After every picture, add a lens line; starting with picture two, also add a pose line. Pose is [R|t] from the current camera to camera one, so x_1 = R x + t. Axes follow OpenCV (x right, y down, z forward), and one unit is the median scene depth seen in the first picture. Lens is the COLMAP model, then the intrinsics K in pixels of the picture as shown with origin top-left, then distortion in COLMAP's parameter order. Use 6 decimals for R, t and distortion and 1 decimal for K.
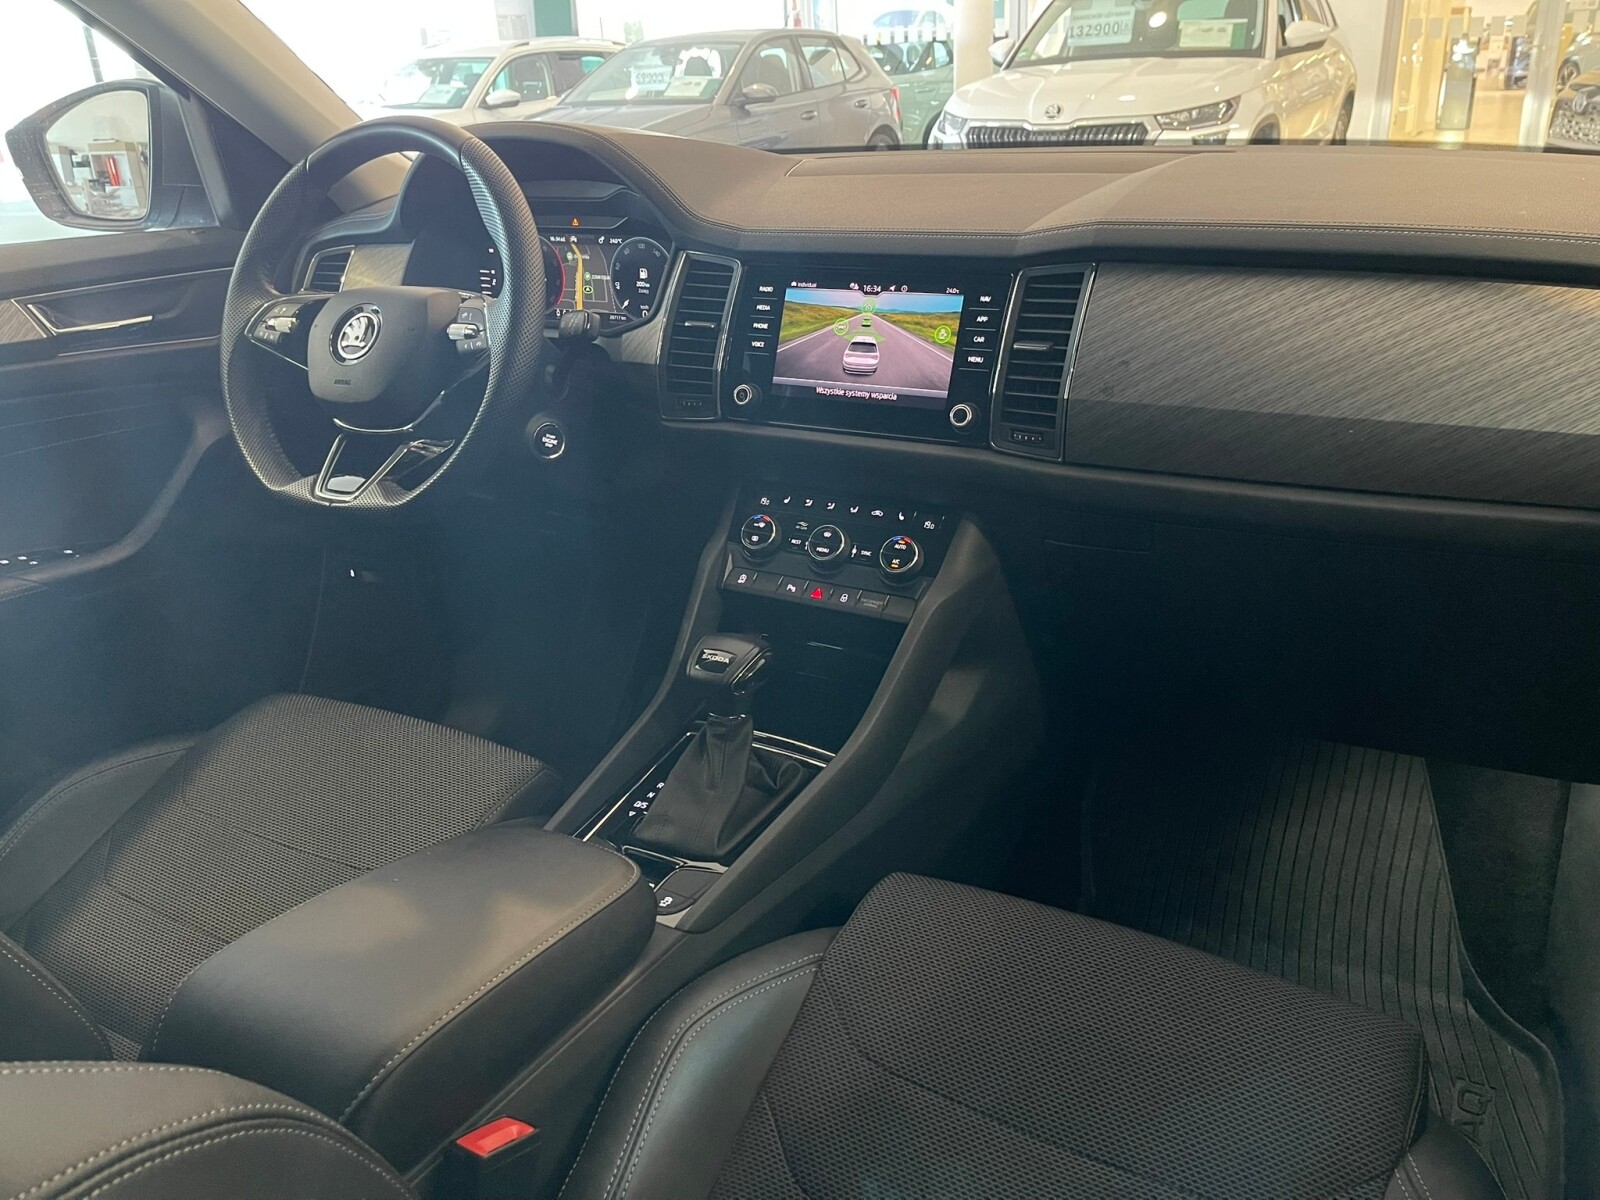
lens RADIAL K [[1238.0, 0, 801.8], [0, 1238.0, 585.1], [0, 0, 1]] dist [0.068923, -0.097386]
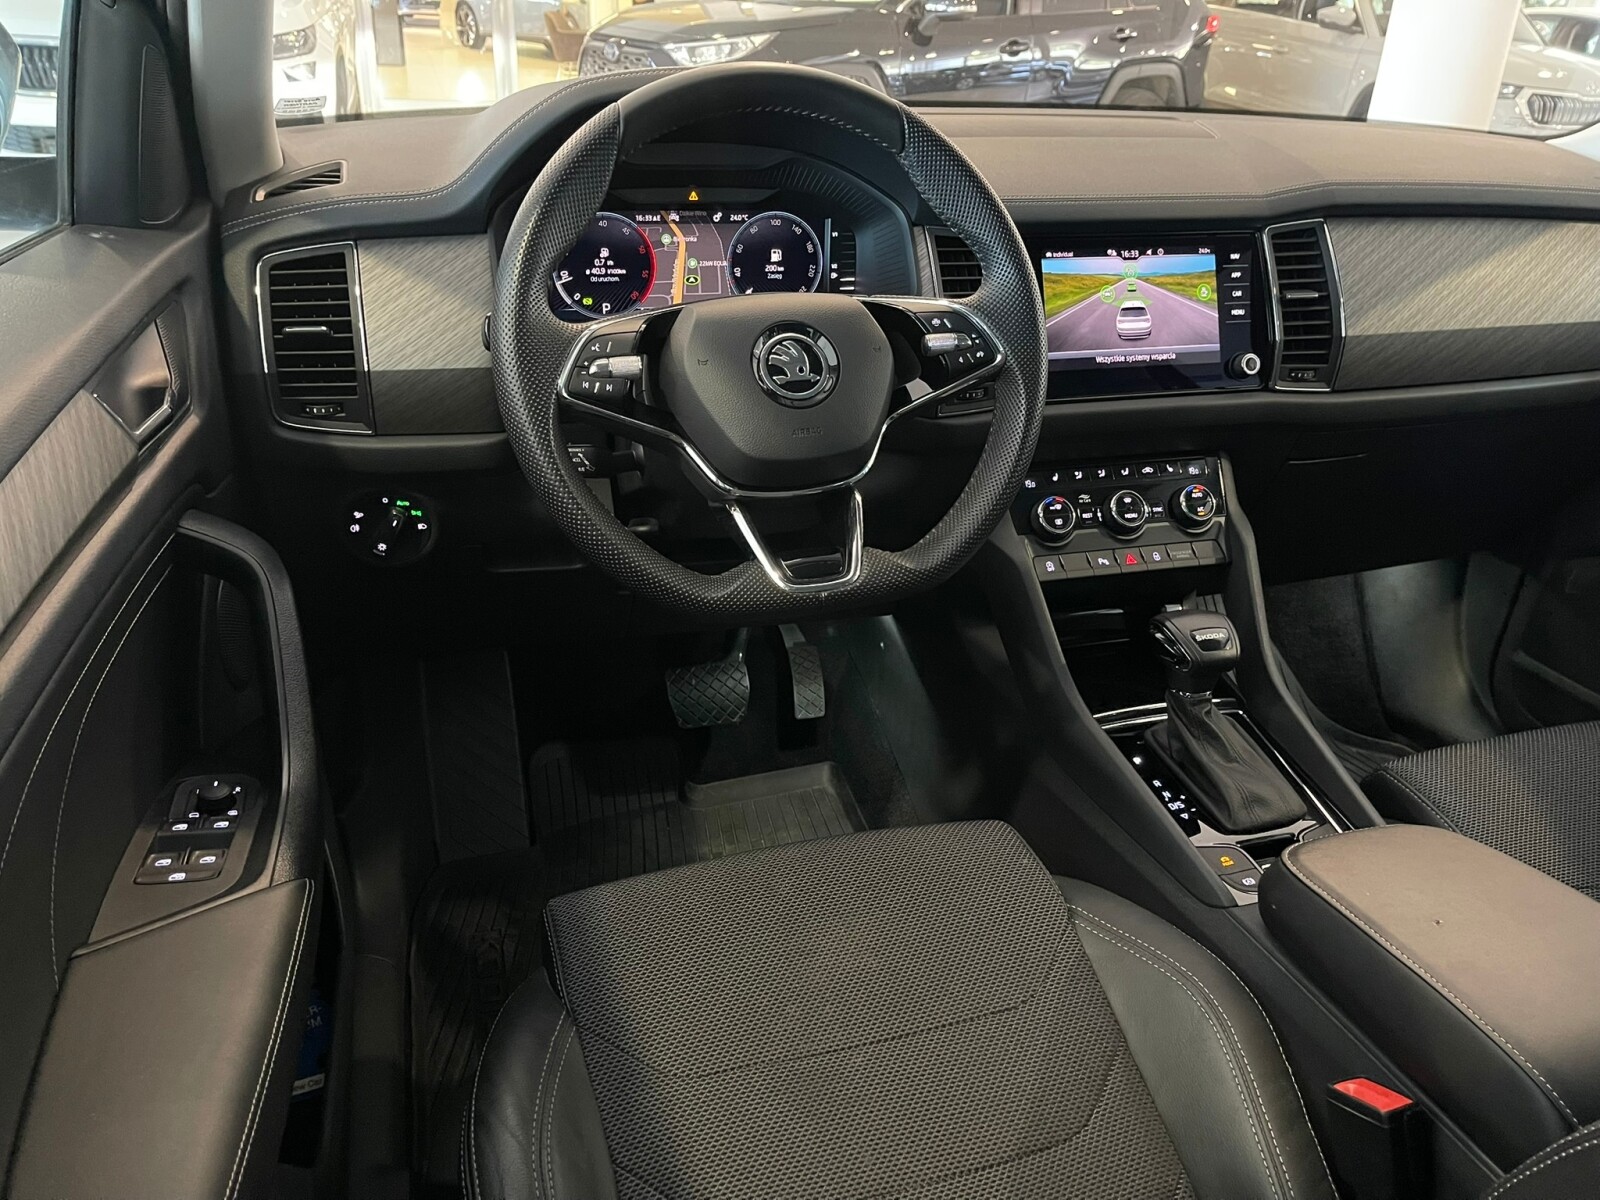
lens RADIAL K [[1238.0, 0, 810.2], [0, 1238.0, 584.2], [0, 0, 1]] dist [0.068923, -0.097386]
pose [[0.673123, -0.249386, 0.696213, -0.863955], [0.215534, 0.966711, 0.137894, -0.167758], [-0.707426, 0.057238, 0.704466, 0.463126]]
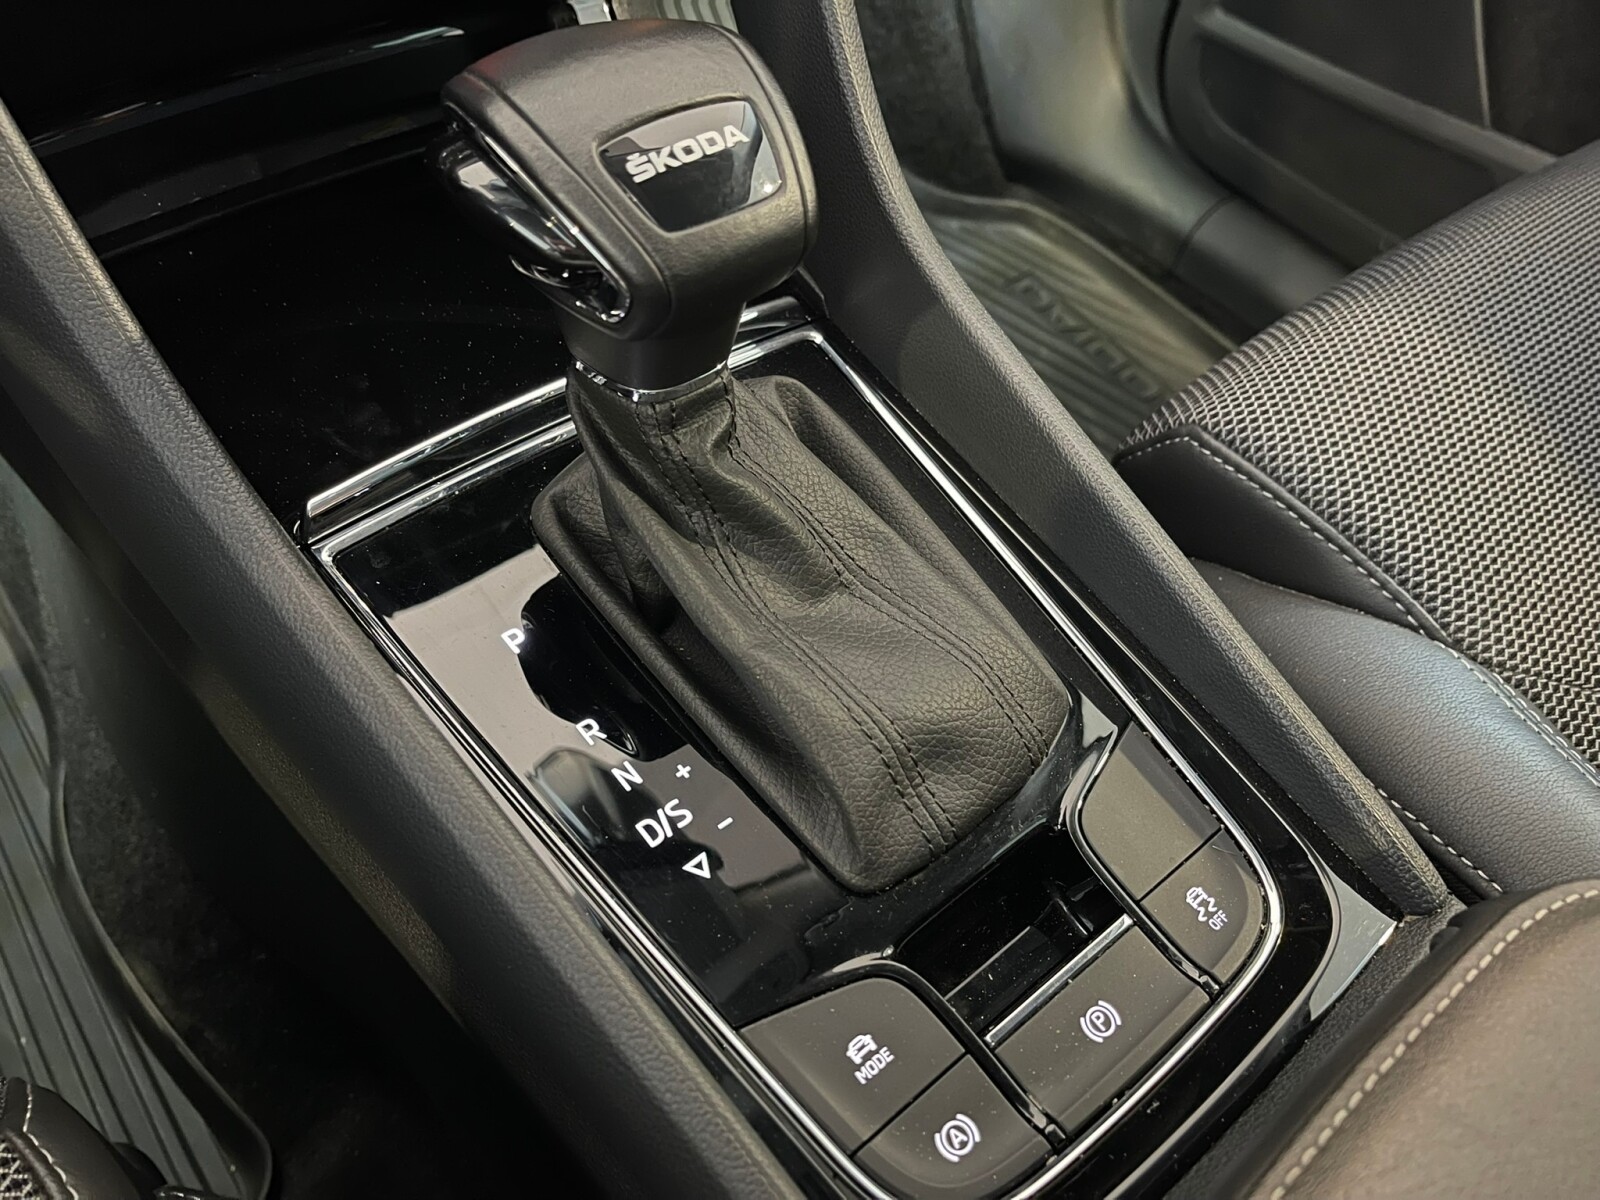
lens RADIAL K [[1238.0, 0, 800.0], [0, 1238.0, 595.4], [0, 0, 1]] dist [0.068923, -0.097386]
pose [[0.334692, -0.670091, 0.662540, -0.238332], [0.255664, 0.741290, 0.620585, -0.014891], [-0.906982, -0.038317, 0.419422, 0.785827]]
